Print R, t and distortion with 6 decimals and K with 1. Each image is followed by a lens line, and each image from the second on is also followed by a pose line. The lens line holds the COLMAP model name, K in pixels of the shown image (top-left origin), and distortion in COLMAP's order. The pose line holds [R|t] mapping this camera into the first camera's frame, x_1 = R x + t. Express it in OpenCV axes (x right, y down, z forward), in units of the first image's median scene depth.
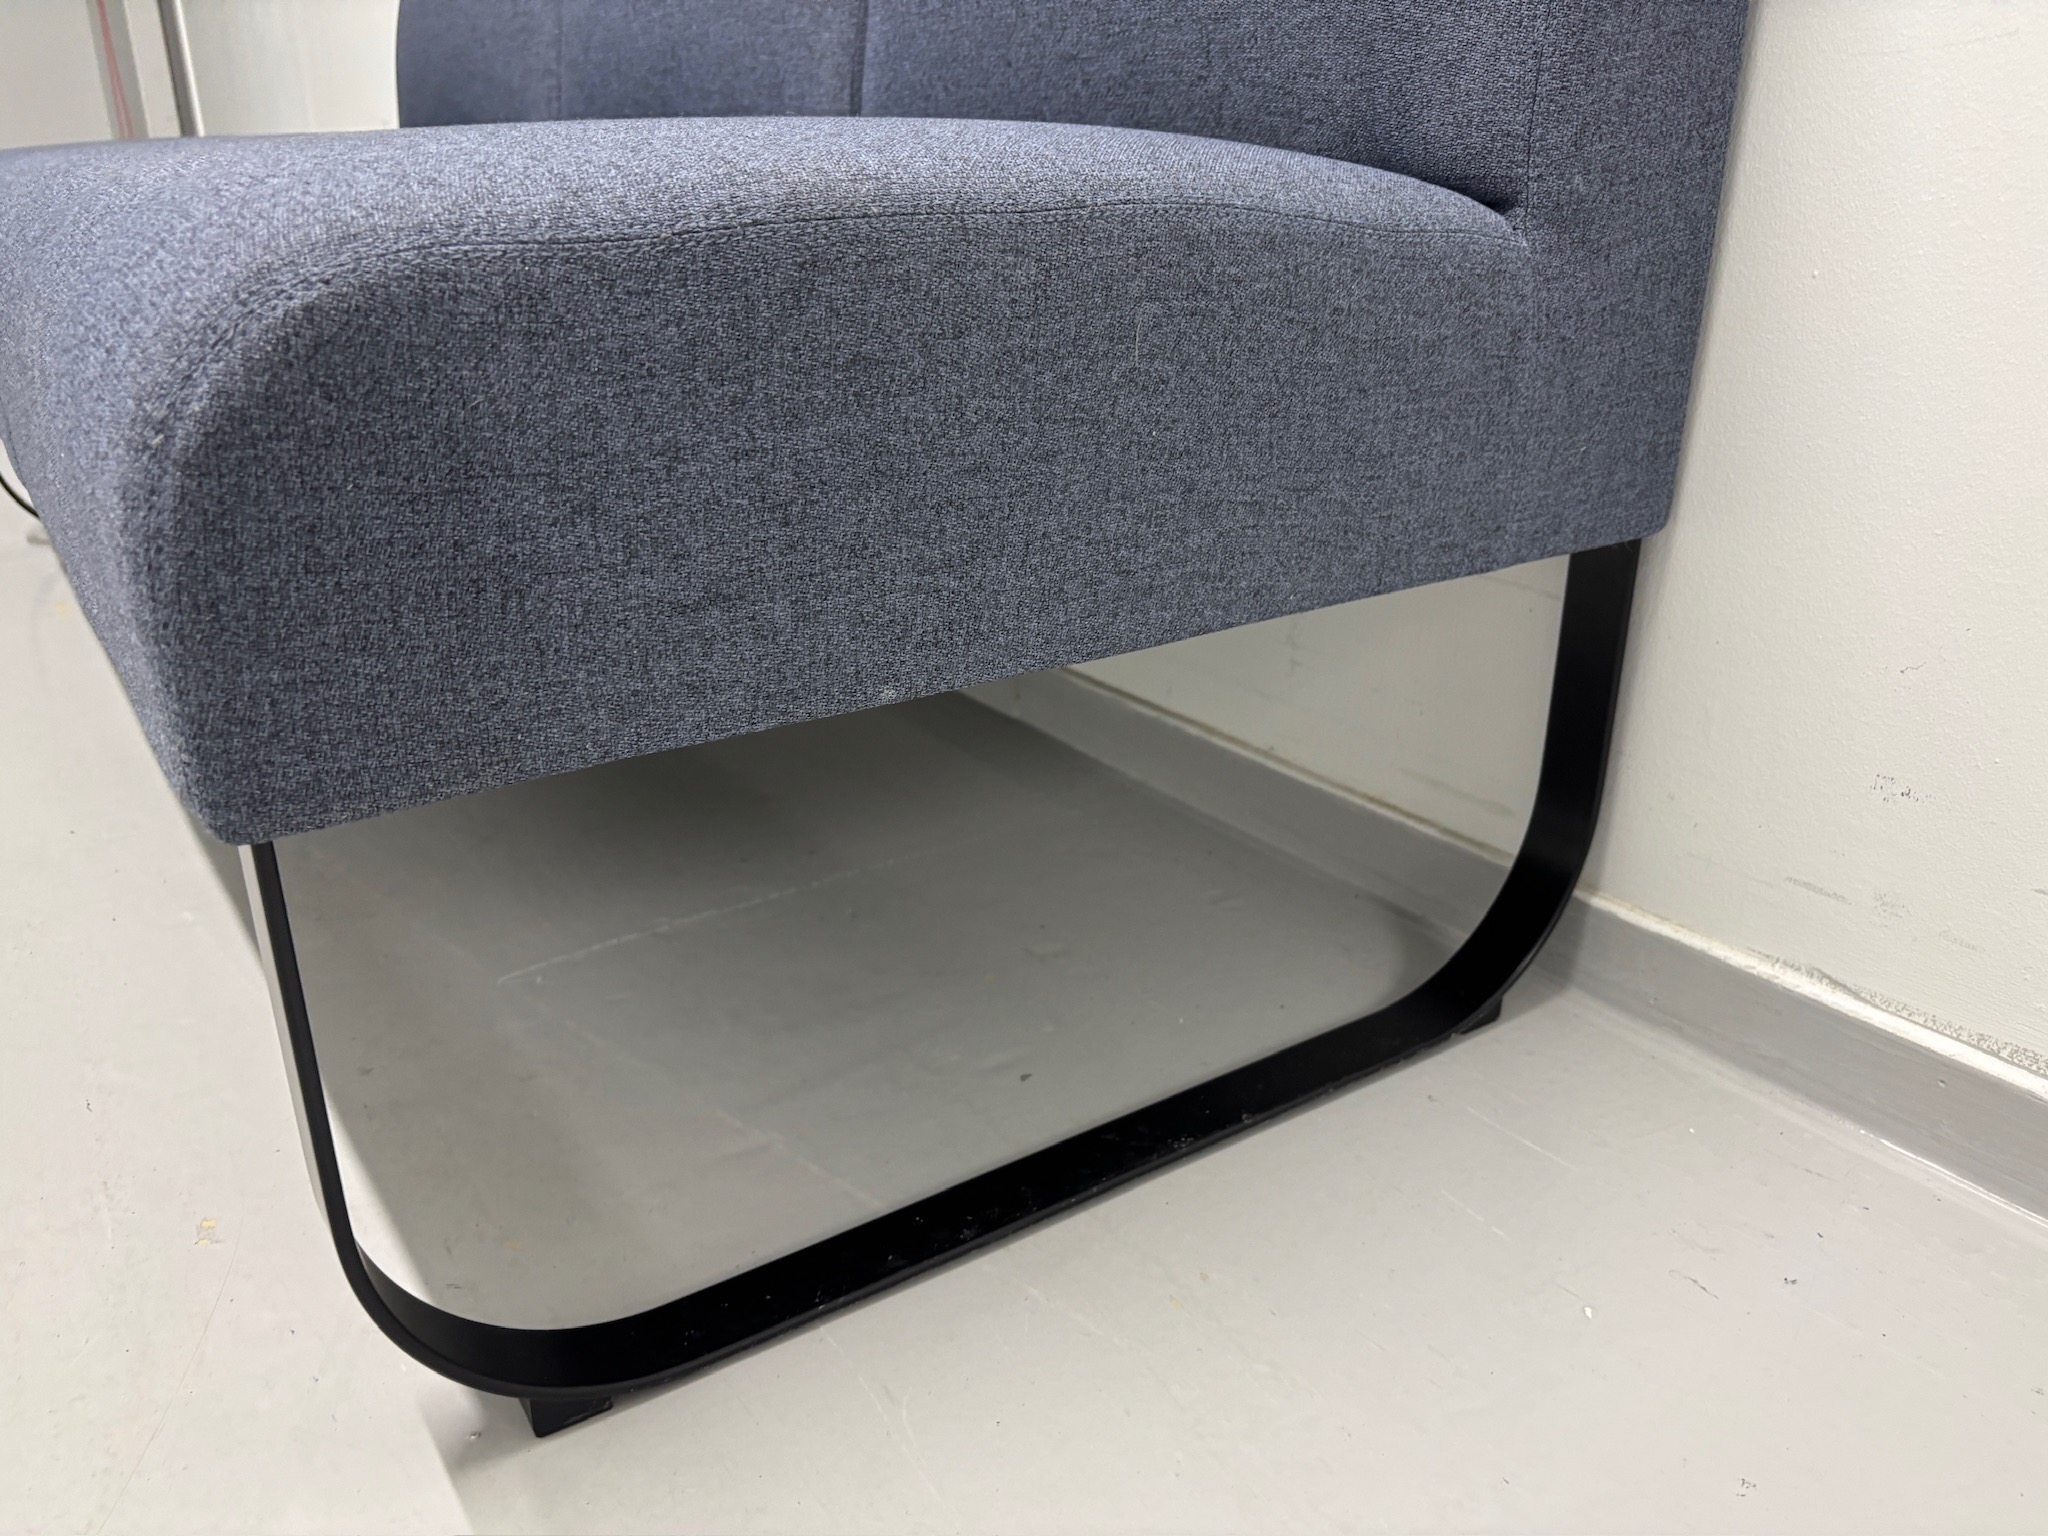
lens RADIAL K [[1552.3, 0, 1028.9], [0, 1552.3, 780.4], [0, 0, 1]] dist [0.038834, -0.036646]
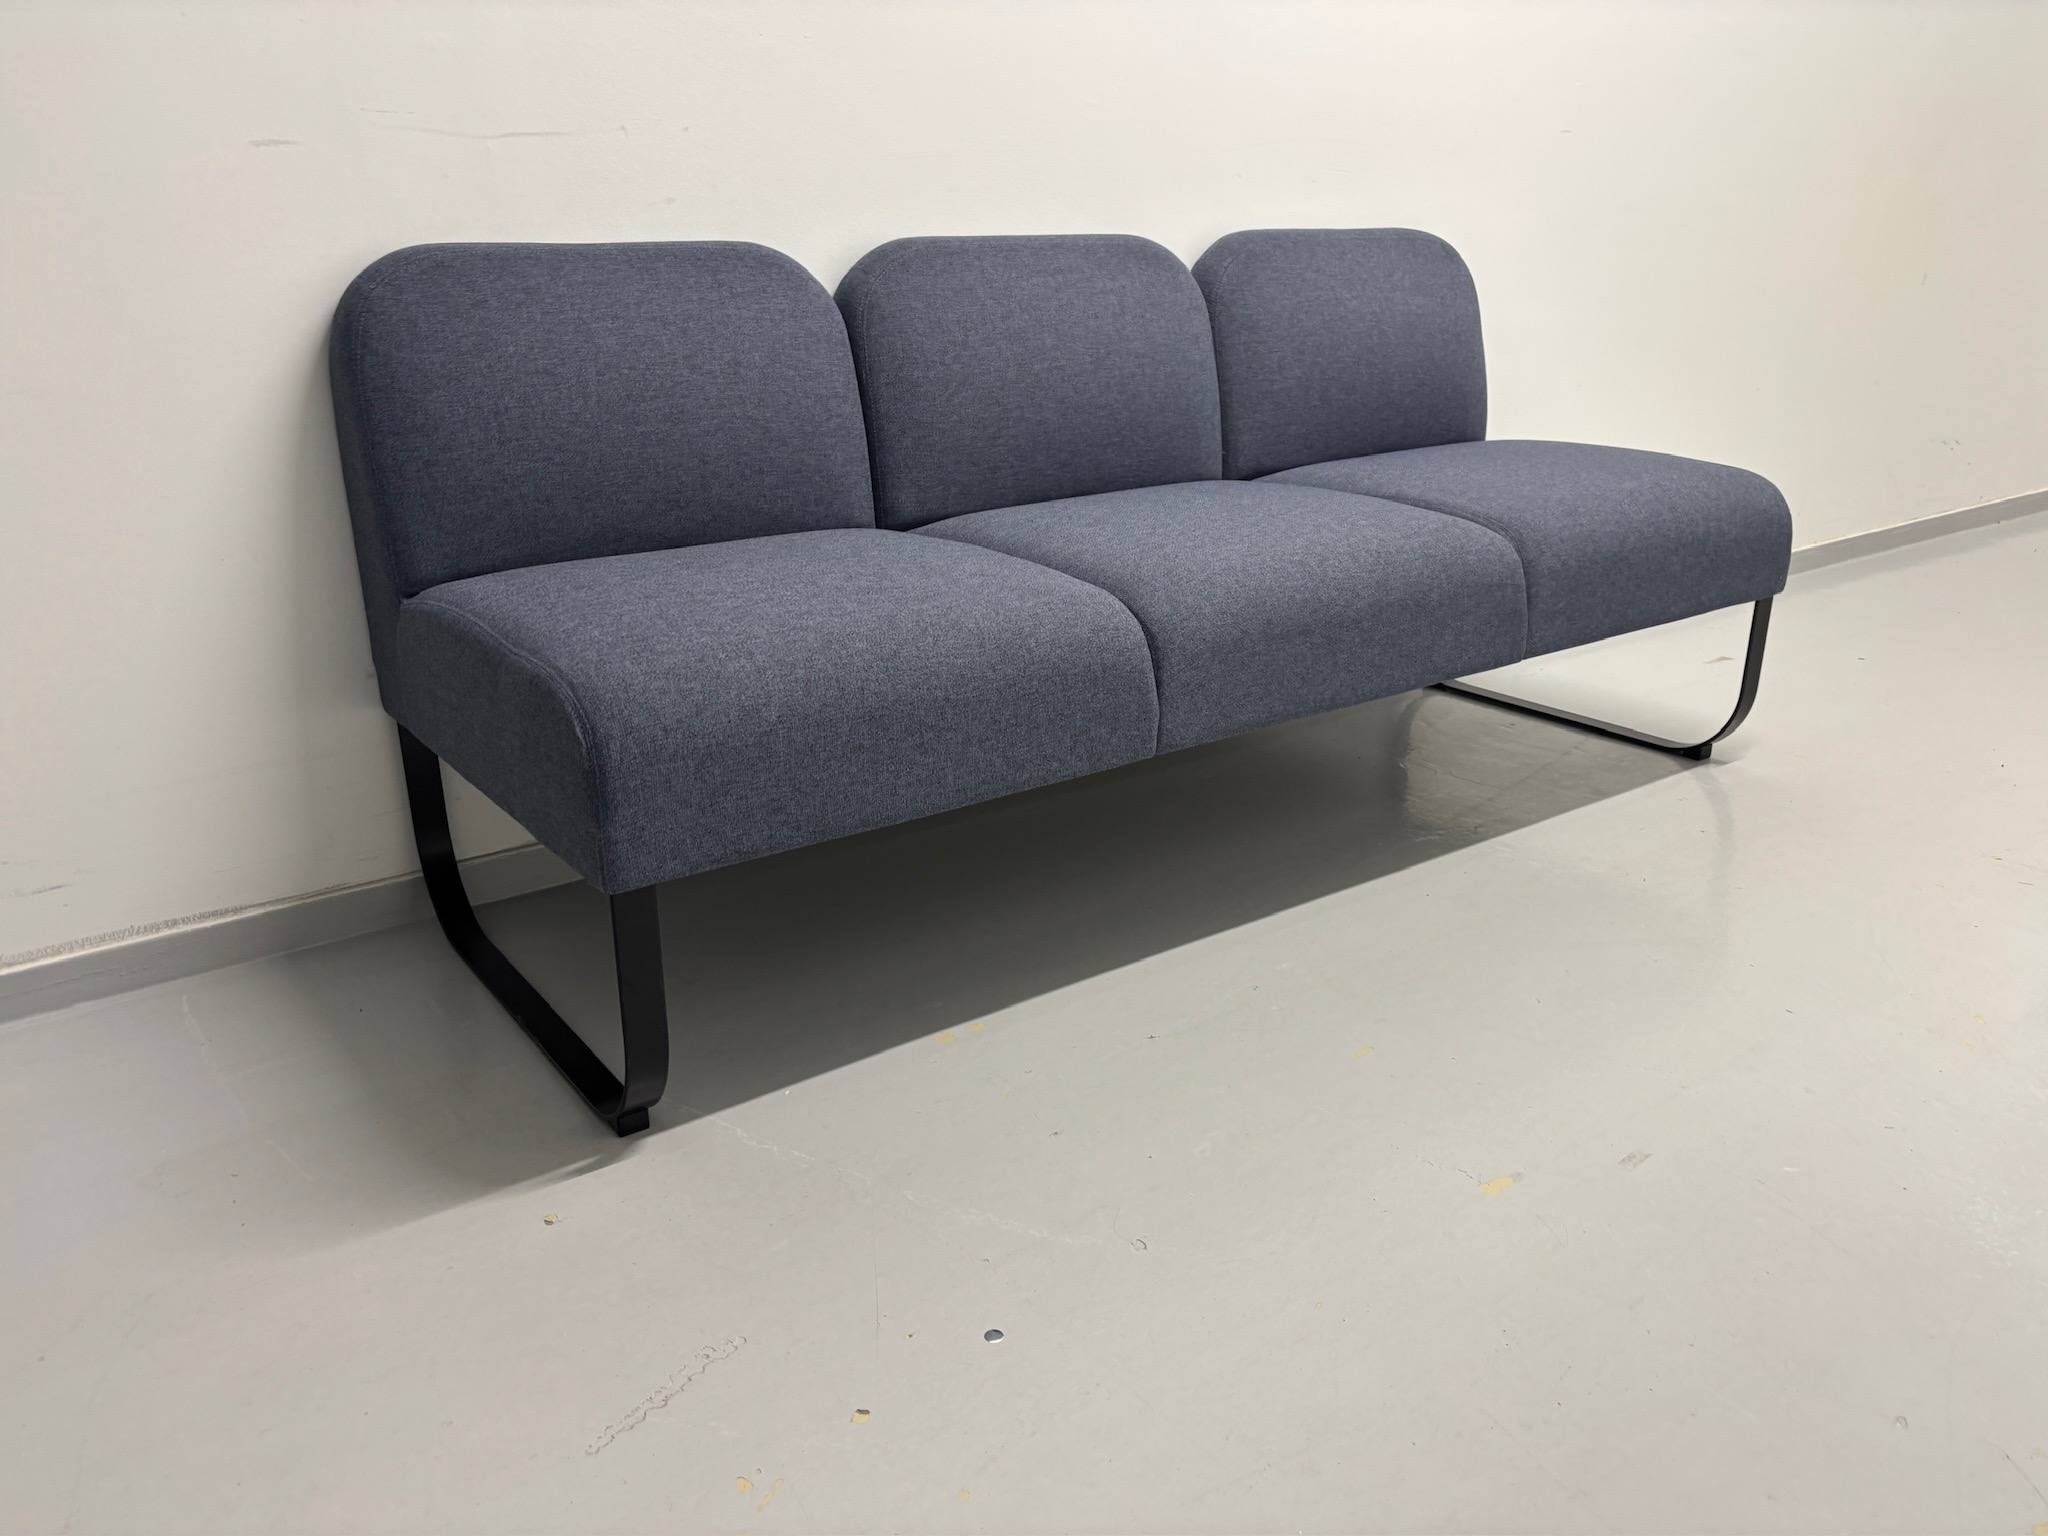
lens RADIAL K [[1552.3, 0, 1023.5], [0, 1552.3, 754.9], [0, 0, 1]] dist [0.038834, -0.036646]
pose [[-0.022159, -0.320593, 0.946958, -2.976704], [0.386277, 0.870889, 0.303879, -1.093455], [-0.922117, 0.372522, 0.104540, 1.603665]]
